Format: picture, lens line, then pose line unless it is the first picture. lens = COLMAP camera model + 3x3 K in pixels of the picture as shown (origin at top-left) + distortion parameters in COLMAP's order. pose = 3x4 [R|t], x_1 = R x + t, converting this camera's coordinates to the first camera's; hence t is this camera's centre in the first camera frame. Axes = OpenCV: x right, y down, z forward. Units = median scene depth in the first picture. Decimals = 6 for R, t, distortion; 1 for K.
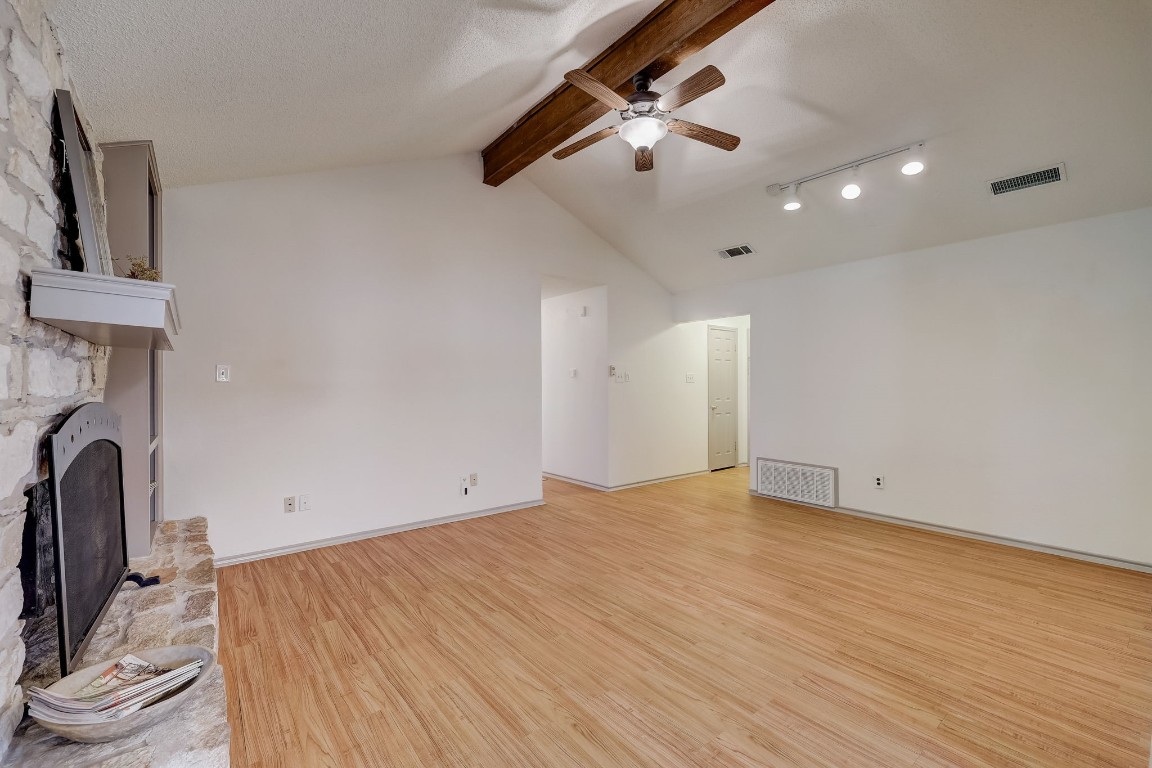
lens RADIAL K [[482.7, 0, 578.5], [0, 482.7, 384.4], [0, 0, 1]] dist [0.001209, 0.000034]
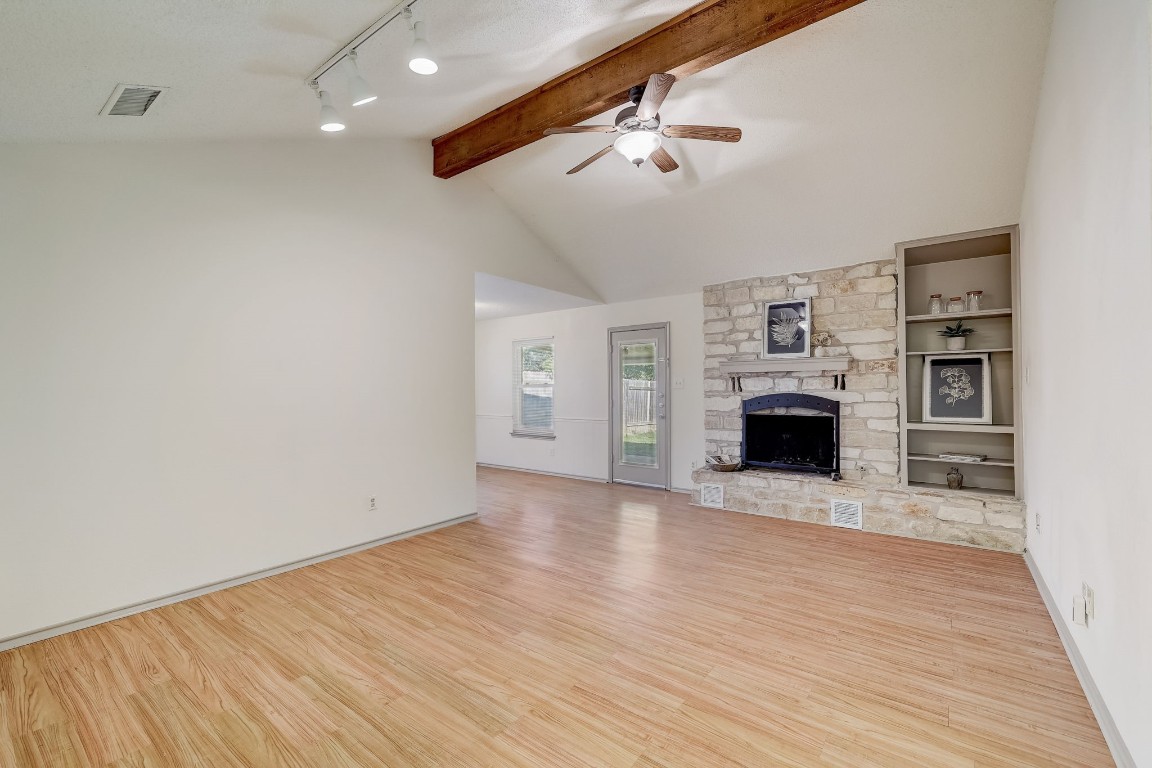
lens RADIAL K [[482.7, 0, 578.5], [0, 482.7, 384.4], [0, 0, 1]] dist [0.001209, 0.000034]
pose [[-0.970423, 0.006459, -0.241324, 0.500558], [0.008514, 0.999936, -0.007472, -0.003187], [0.241260, -0.009305, -0.970416, 1.932890]]
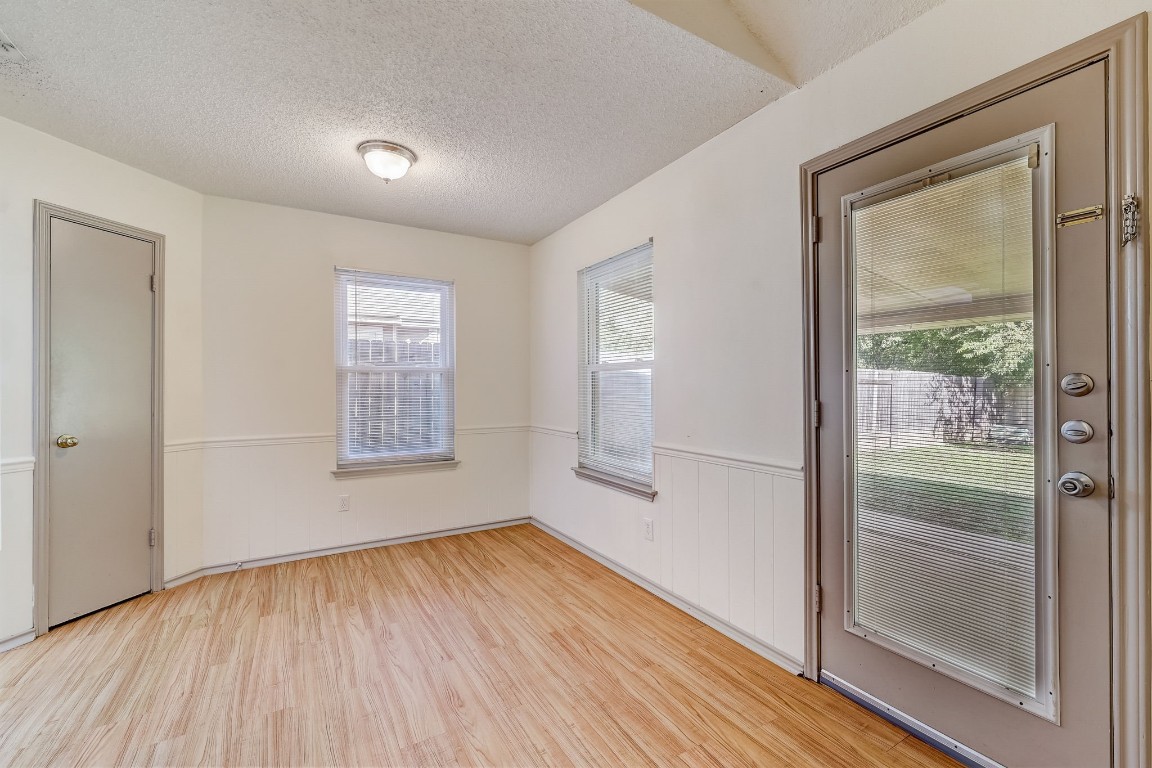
lens RADIAL K [[482.7, 0, 578.5], [0, 482.7, 384.4], [0, 0, 1]] dist [0.001209, 0.000034]
pose [[-0.990319, 0.008517, 0.138547, 0.072585], [0.008362, 0.999964, -0.001701, 0.025542], [-0.138556, -0.000526, -0.990354, 0.592393]]
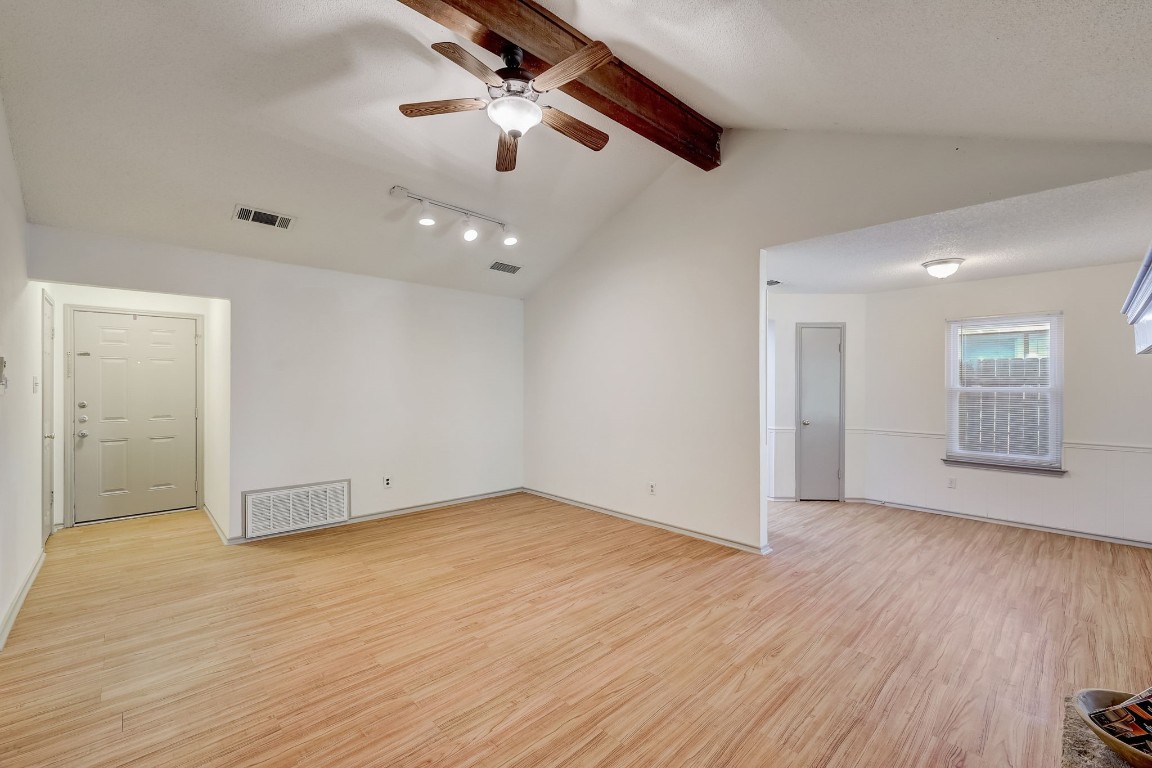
lens RADIAL K [[481.2, 0, 580.4], [0, 481.2, 384.3], [0, 0, 1]] dist [0.001411, -0.000073]
pose [[-0.084461, 0.005789, 0.996410, -0.740425], [-0.001914, 0.999980, -0.005972, -0.022960], [-0.996425, -0.002411, -0.084448, 0.937779]]
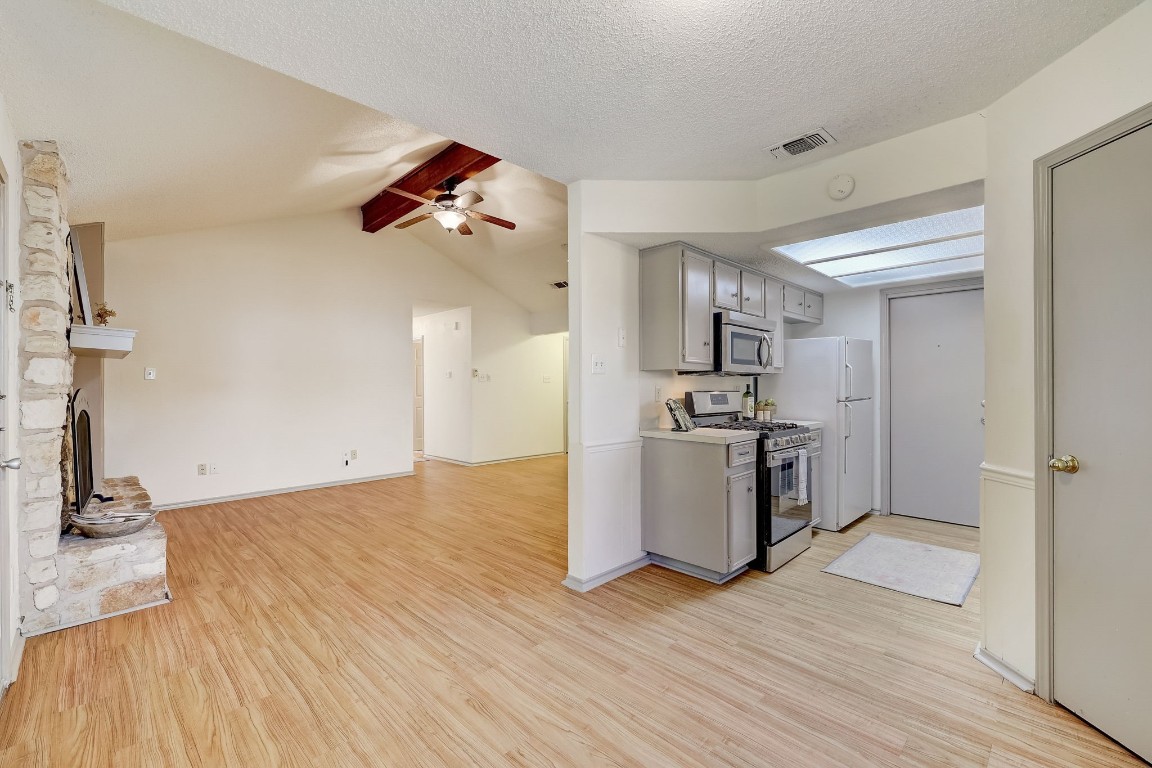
lens RADIAL K [[482.7, 0, 578.5], [0, 482.7, 384.4], [0, 0, 1]] dist [0.001209, 0.000034]
pose [[0.993605, 0.000145, 0.112909, 0.361104], [0.000435, 0.999987, -0.005116, 0.017382], [-0.112909, 0.005133, 0.993592, -0.567020]]
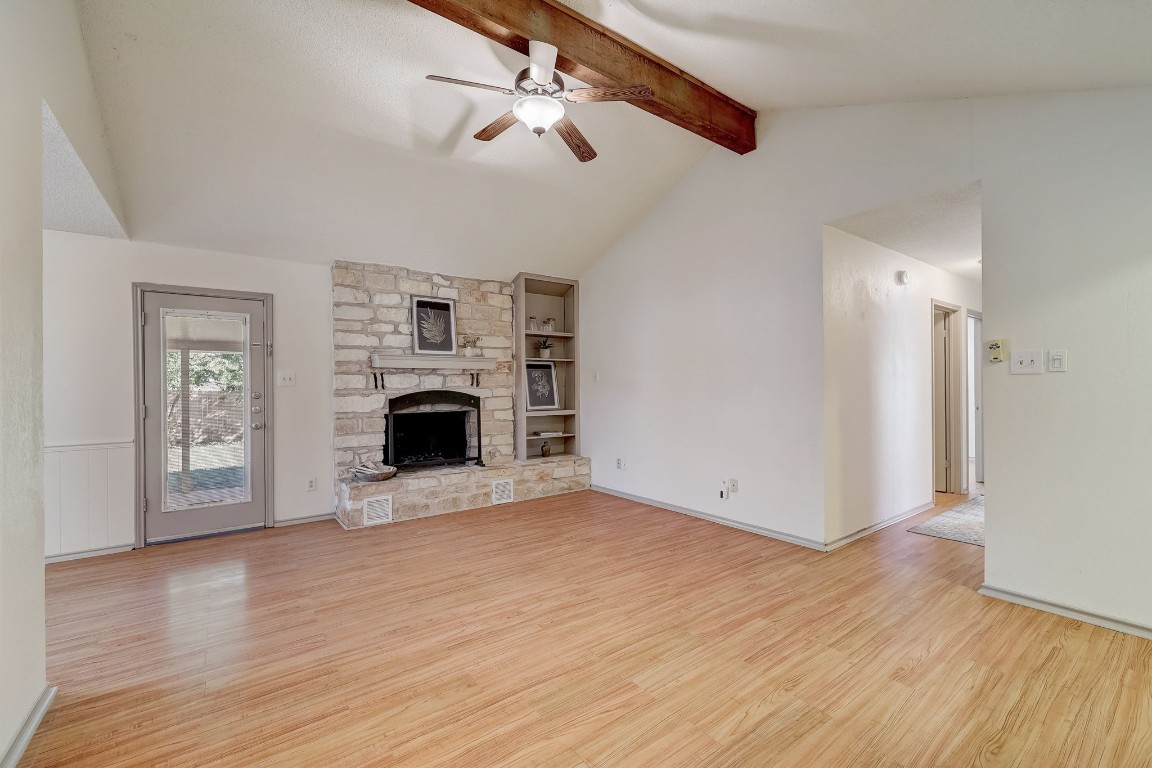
lens RADIAL K [[482.7, 0, 578.5], [0, 482.7, 384.4], [0, 0, 1]] dist [0.001209, 0.000034]
pose [[-0.037870, -0.000396, -0.999283, 1.044741], [0.008173, 0.999966, -0.000706, 0.005480], [0.999249, -0.008194, -0.037866, 1.088710]]
